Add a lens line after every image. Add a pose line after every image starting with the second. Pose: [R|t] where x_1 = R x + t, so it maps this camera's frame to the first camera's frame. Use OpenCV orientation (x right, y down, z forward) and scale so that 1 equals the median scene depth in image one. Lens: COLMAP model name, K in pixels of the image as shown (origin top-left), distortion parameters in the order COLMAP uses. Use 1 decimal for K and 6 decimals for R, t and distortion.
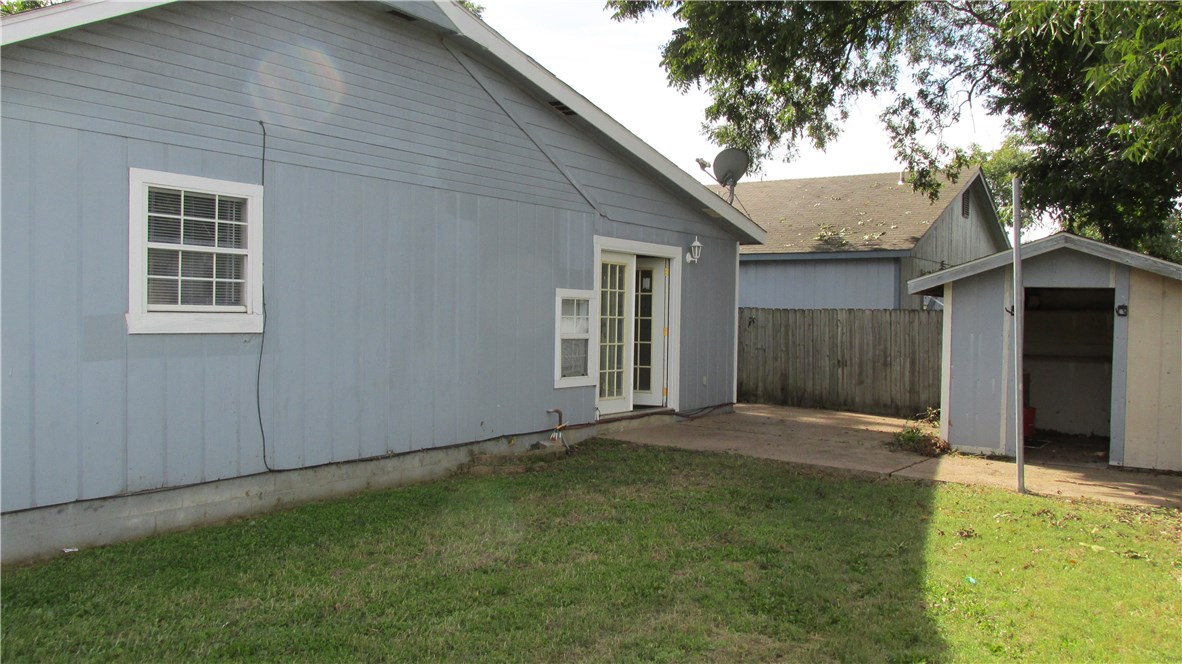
lens RADIAL K [[984.7, 0, 590.5], [0, 984.7, 333.1], [0, 0, 1]] dist [-0.014644, -0.000829]
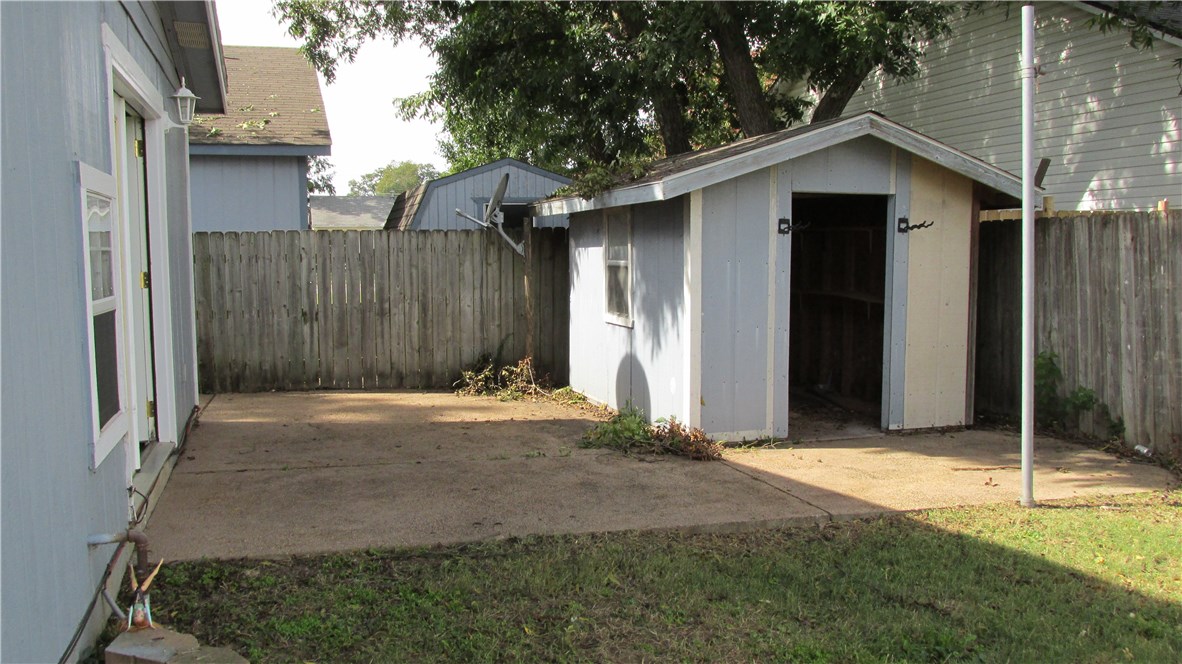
lens RADIAL K [[984.7, 0, 592.2], [0, 984.7, 324.1], [0, 0, 1]] dist [-0.014644, -0.000829]
pose [[0.619778, -0.079617, 0.780728, -0.133546], [0.030101, 0.996520, 0.077727, -0.008659], [-0.784200, -0.024673, 0.620018, 0.482027]]
